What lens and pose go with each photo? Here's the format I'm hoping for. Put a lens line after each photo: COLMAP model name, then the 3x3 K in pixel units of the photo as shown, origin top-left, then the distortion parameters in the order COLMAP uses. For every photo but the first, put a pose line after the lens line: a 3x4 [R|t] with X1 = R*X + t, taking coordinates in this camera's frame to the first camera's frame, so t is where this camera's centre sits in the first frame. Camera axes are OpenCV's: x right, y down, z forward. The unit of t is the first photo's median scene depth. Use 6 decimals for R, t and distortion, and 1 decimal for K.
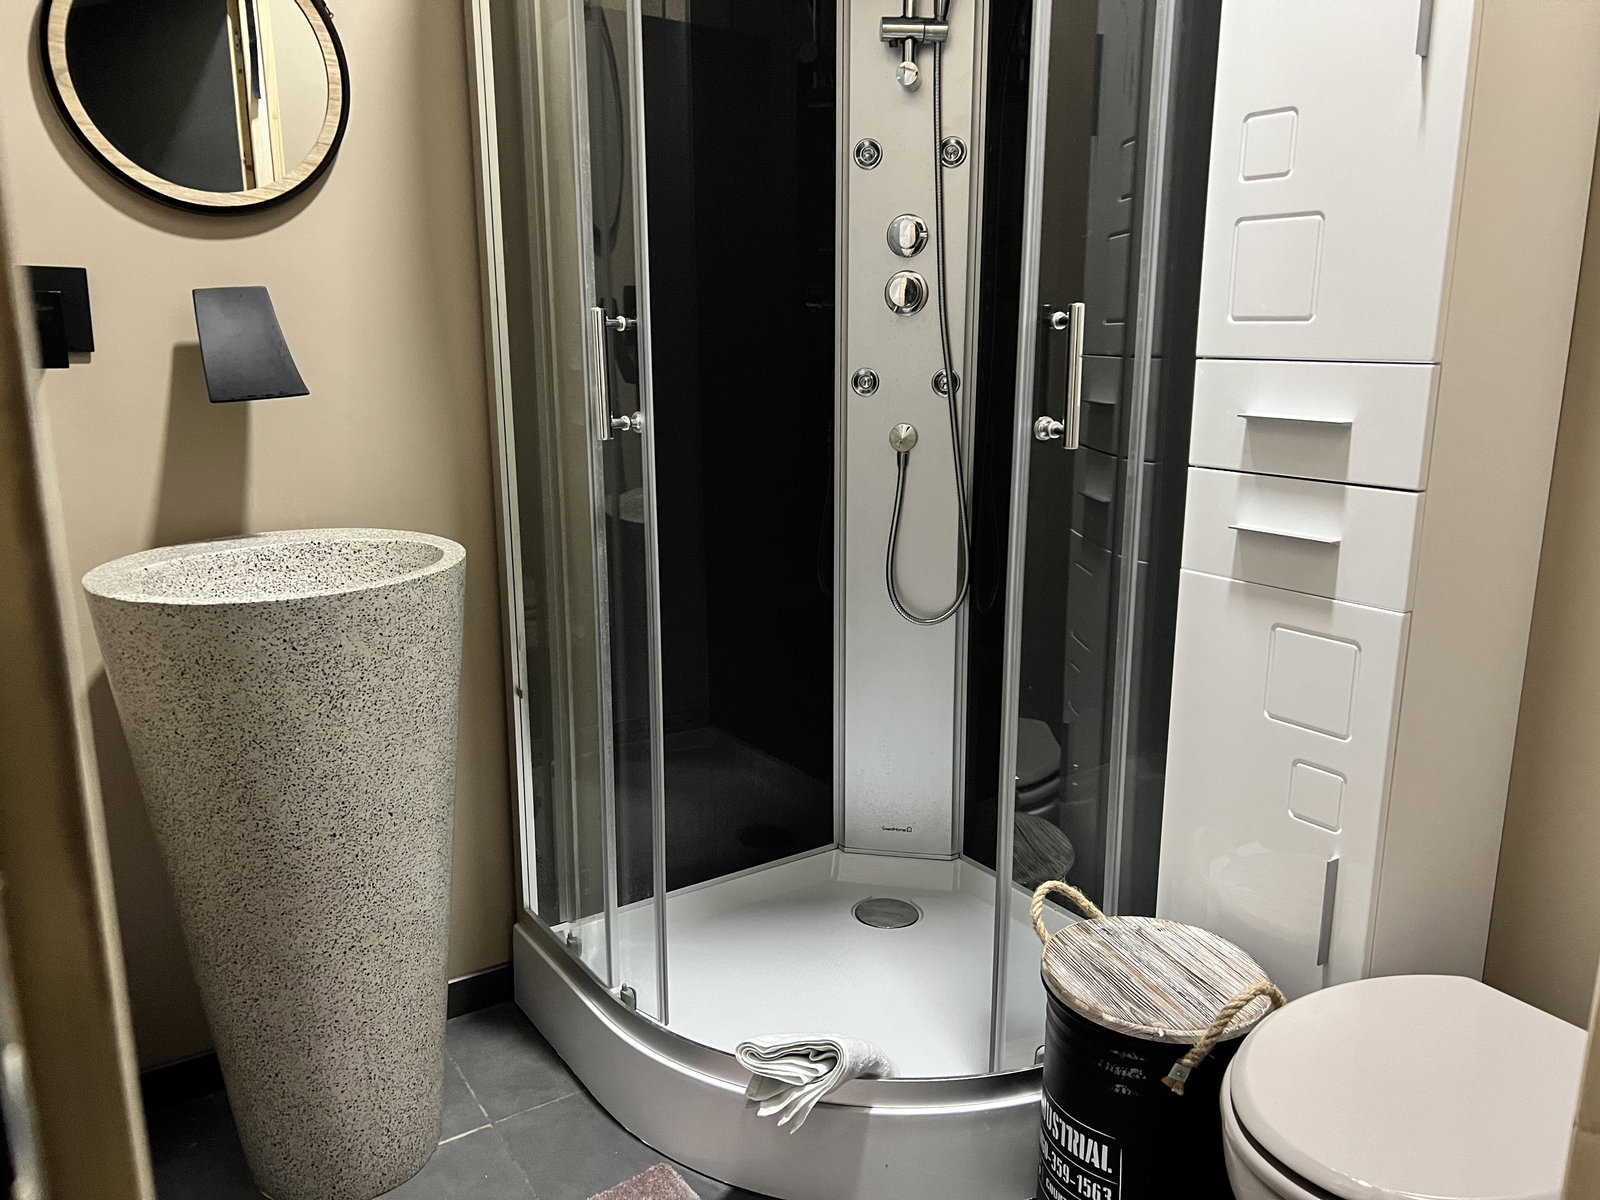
lens RADIAL K [[1218.6, 0, 802.3], [0, 1218.6, 602.6], [0, 0, 1]] dist [0.012182, 0.003862]
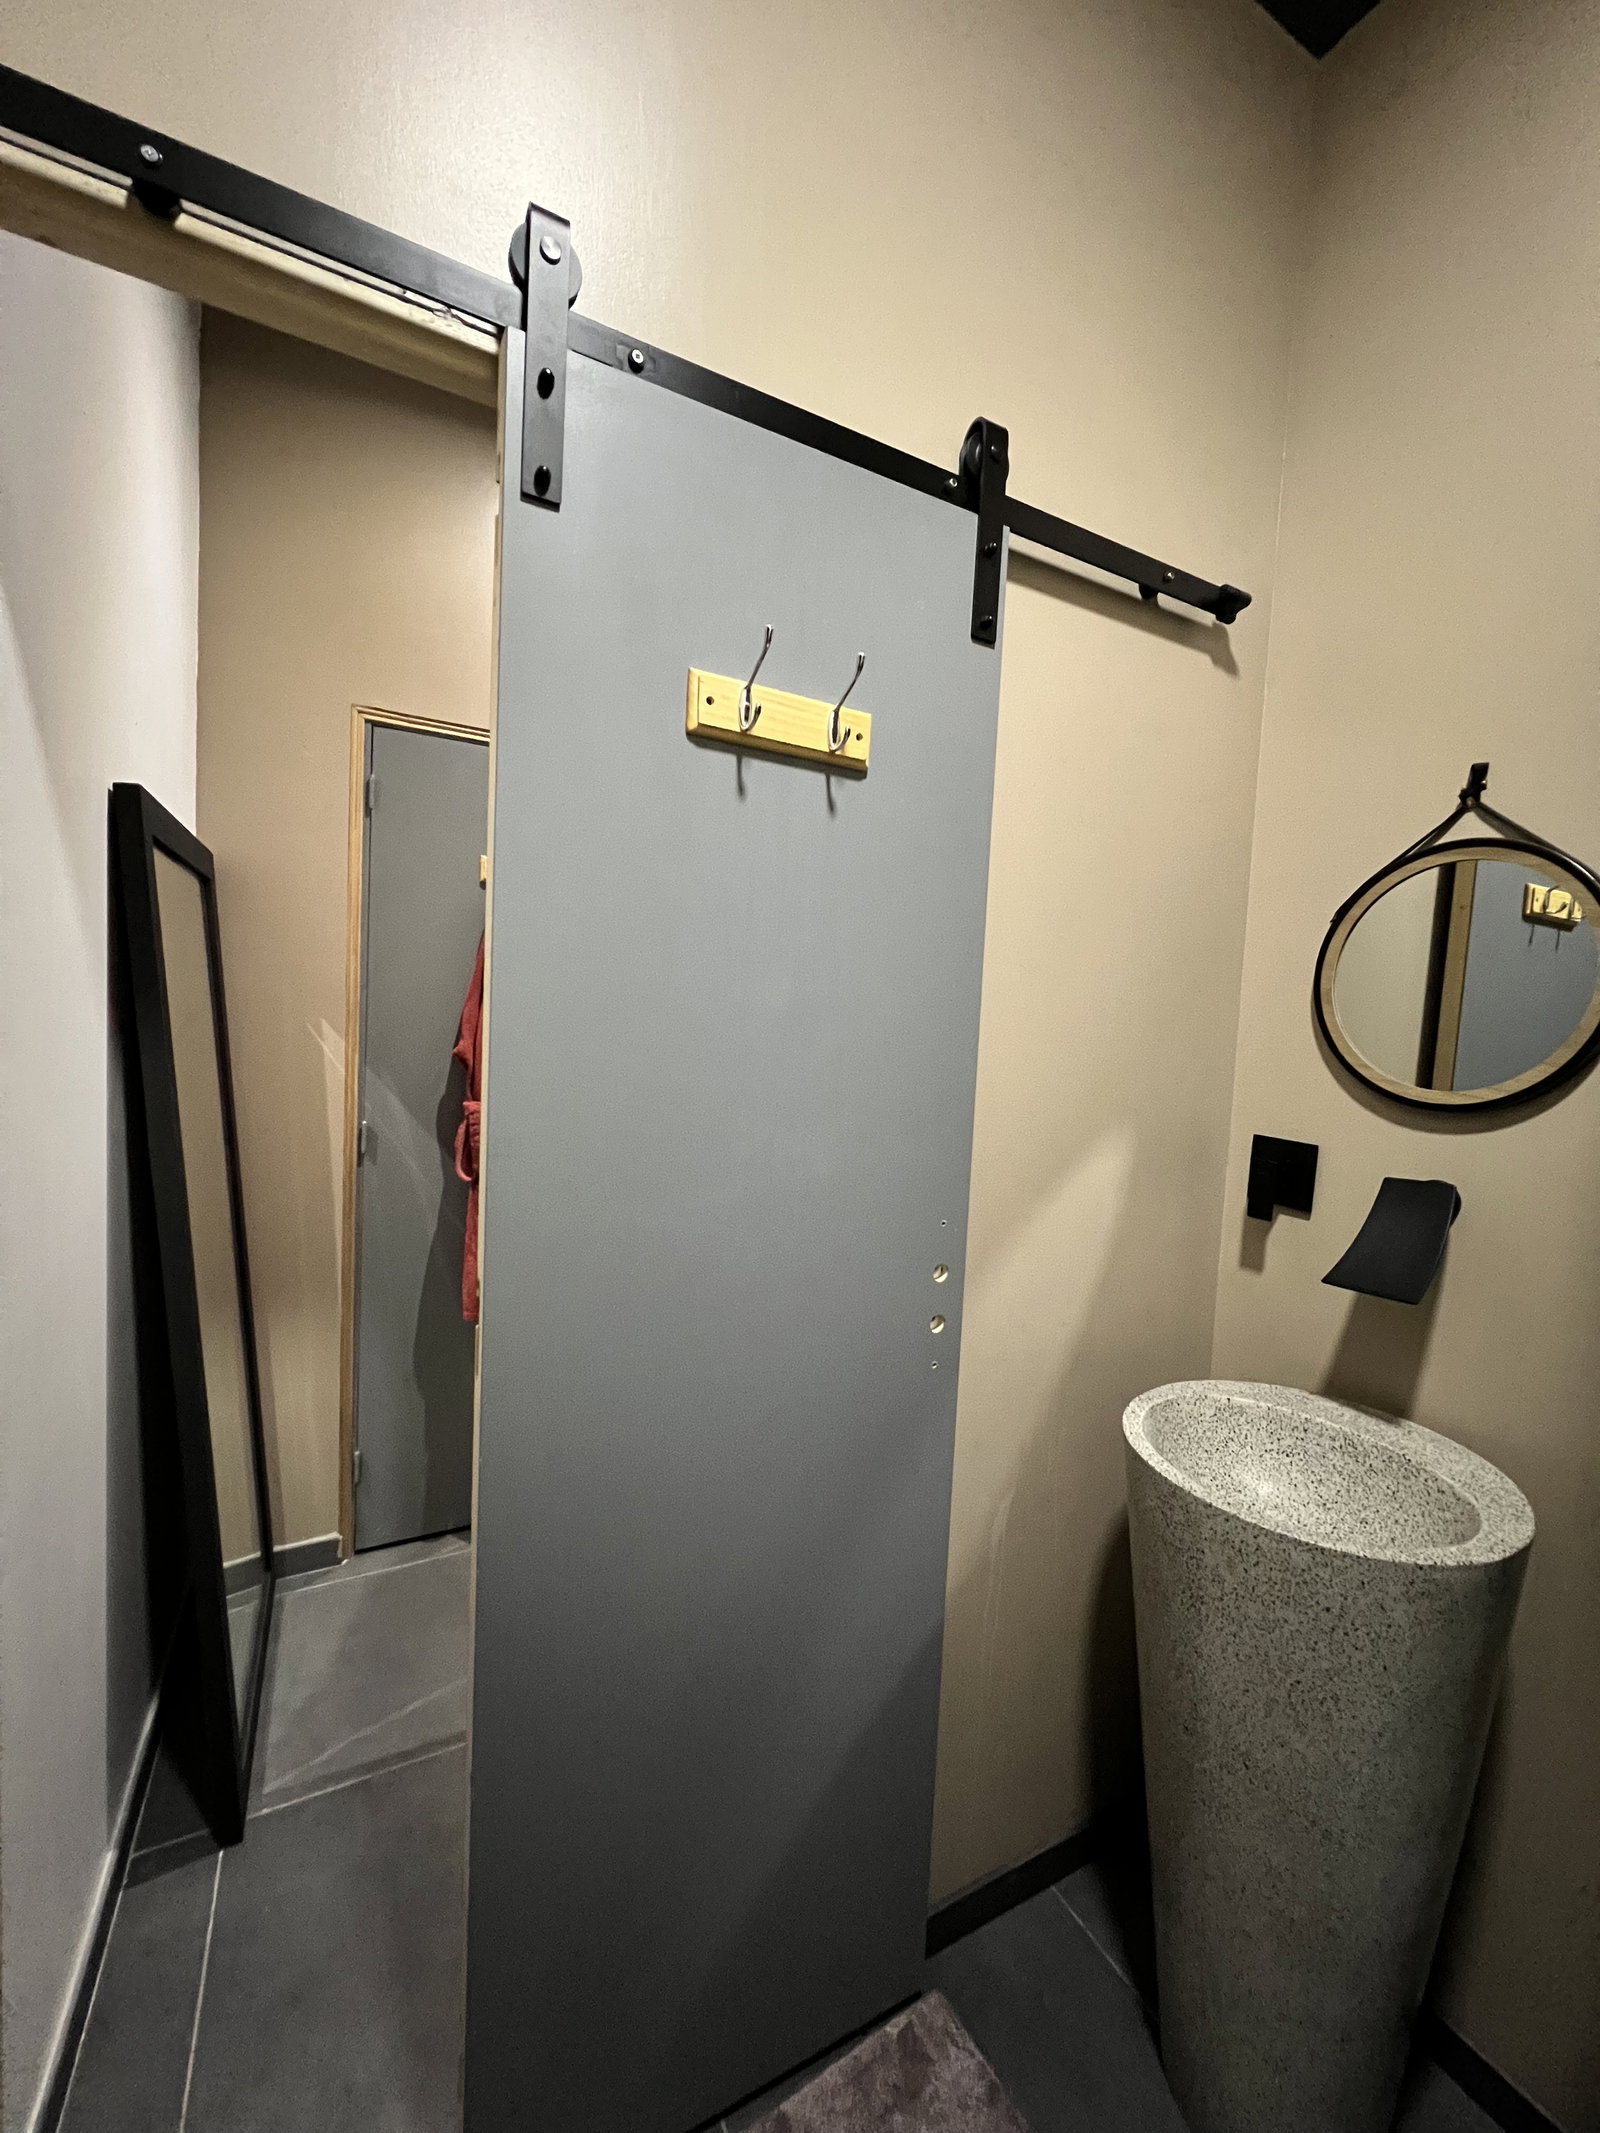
lens RADIAL K [[850.1, 0, 806.1], [0, 850.1, 1068.3], [0, 0, 1]] dist [0.000380, 0.000033]
pose [[-0.107559, 0.052315, -0.992821, 0.290714], [-0.262067, 0.961805, 0.079072, -0.280885], [0.959037, 0.268691, -0.089740, 0.577843]]
